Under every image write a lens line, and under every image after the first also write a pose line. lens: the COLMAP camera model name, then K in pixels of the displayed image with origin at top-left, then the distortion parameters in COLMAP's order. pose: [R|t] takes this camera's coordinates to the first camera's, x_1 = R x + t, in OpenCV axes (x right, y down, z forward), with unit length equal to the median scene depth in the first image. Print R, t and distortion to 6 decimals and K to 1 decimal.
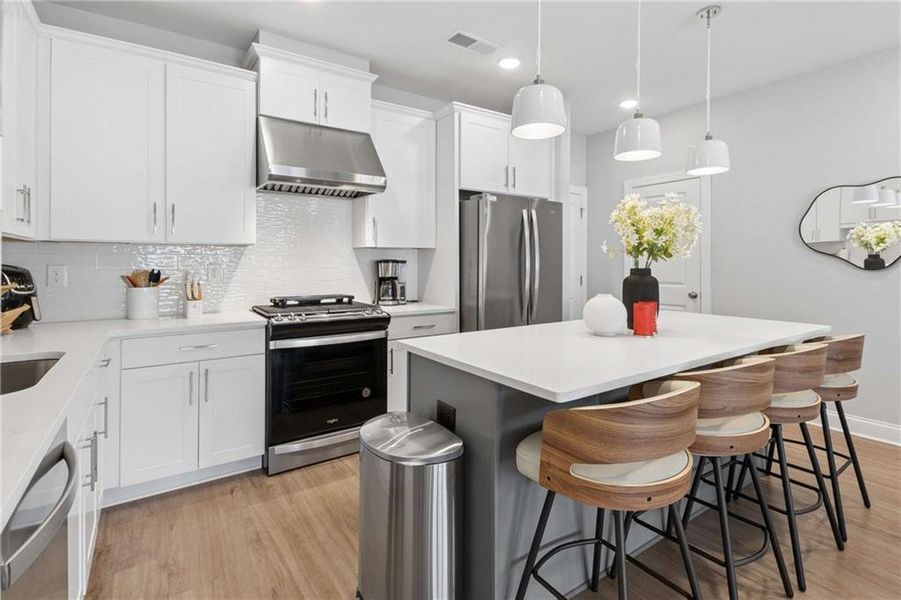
lens RADIAL K [[427.6, 0, 454.5], [0, 427.6, 261.6], [0, 0, 1]] dist [0.013788, -0.004016]
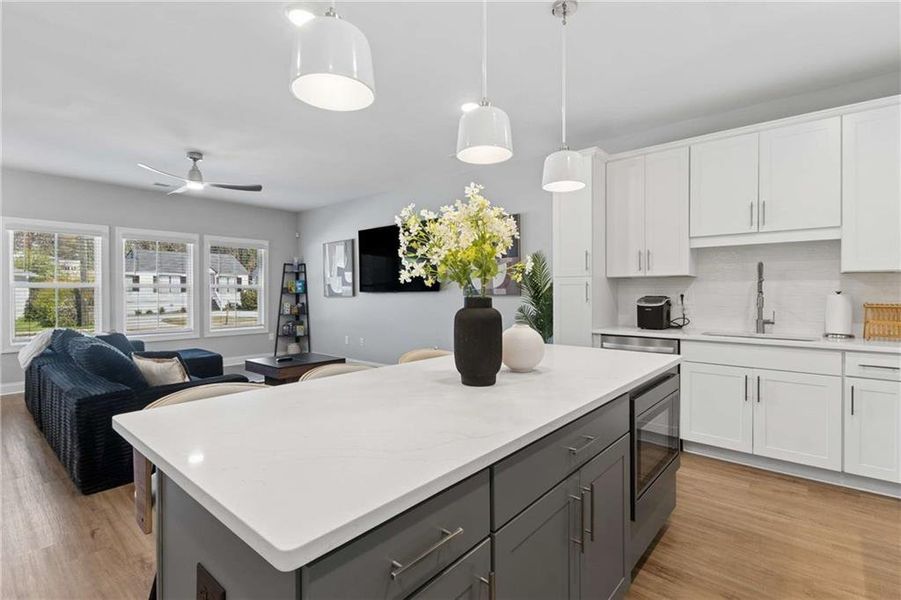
lens RADIAL K [[427.6, 0, 456.9], [0, 427.6, 291.7], [0, 0, 1]] dist [0.013788, -0.004016]
pose [[-0.964872, 0.002573, -0.262708, 0.499877], [0.002683, 0.999996, -0.000058, 0.004944], [0.262707, -0.000761, -0.964875, 1.274375]]
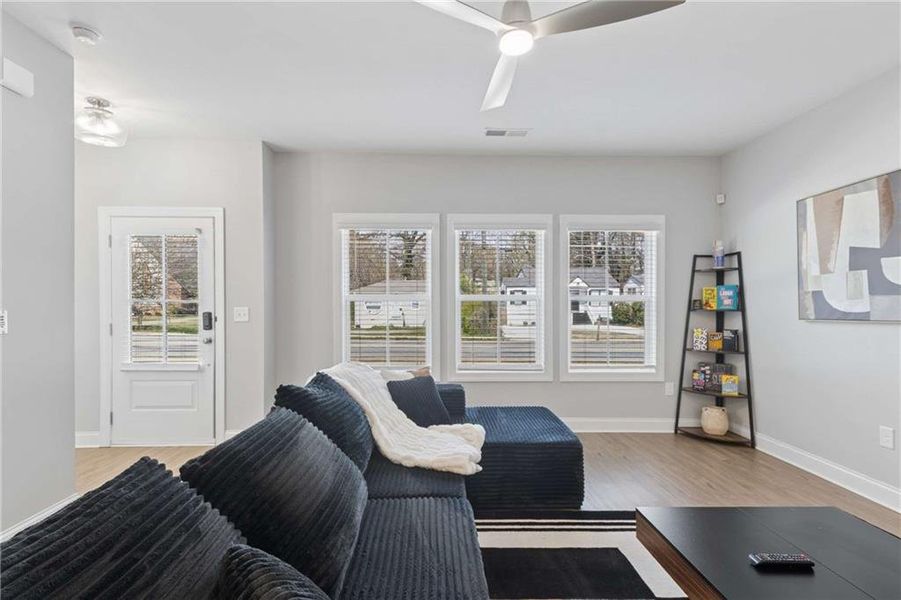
lens RADIAL K [[427.6, 0, 442.7], [0, 427.6, 304.8], [0, 0, 1]] dist [0.013788, -0.004016]
pose [[-0.838498, -0.000794, 0.544905, 0.759260], [-0.001572, 0.999998, -0.000961, -0.004247], [-0.544903, -0.001662, -0.838498, 0.077779]]
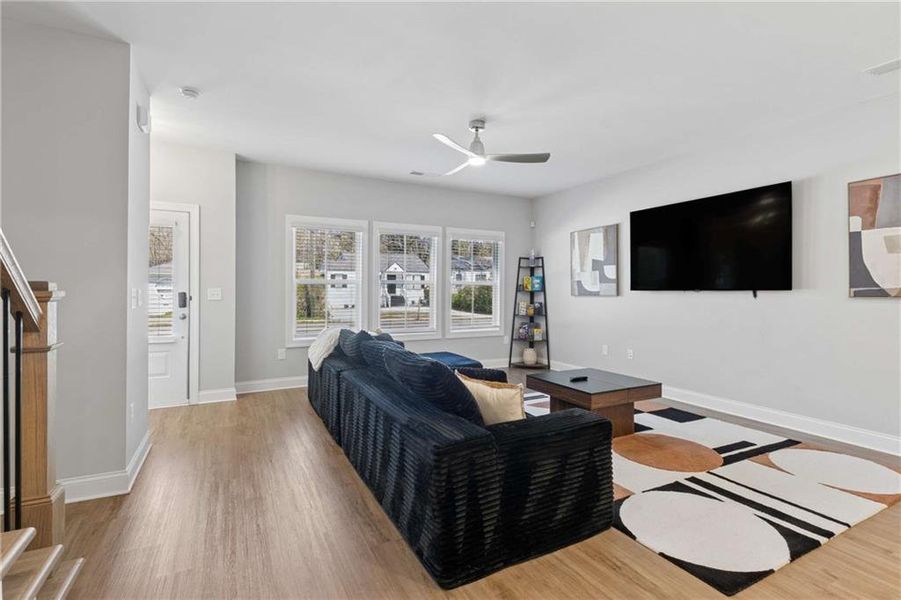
lens RADIAL K [[427.6, 0, 452.5], [0, 427.6, 289.4], [0, 0, 1]] dist [0.013788, -0.004016]
pose [[-0.993753, -0.003814, 0.111539, 0.940428], [-0.003851, 0.999993, -0.000120, 0.003718], [-0.111538, -0.000548, -0.993760, 0.796788]]
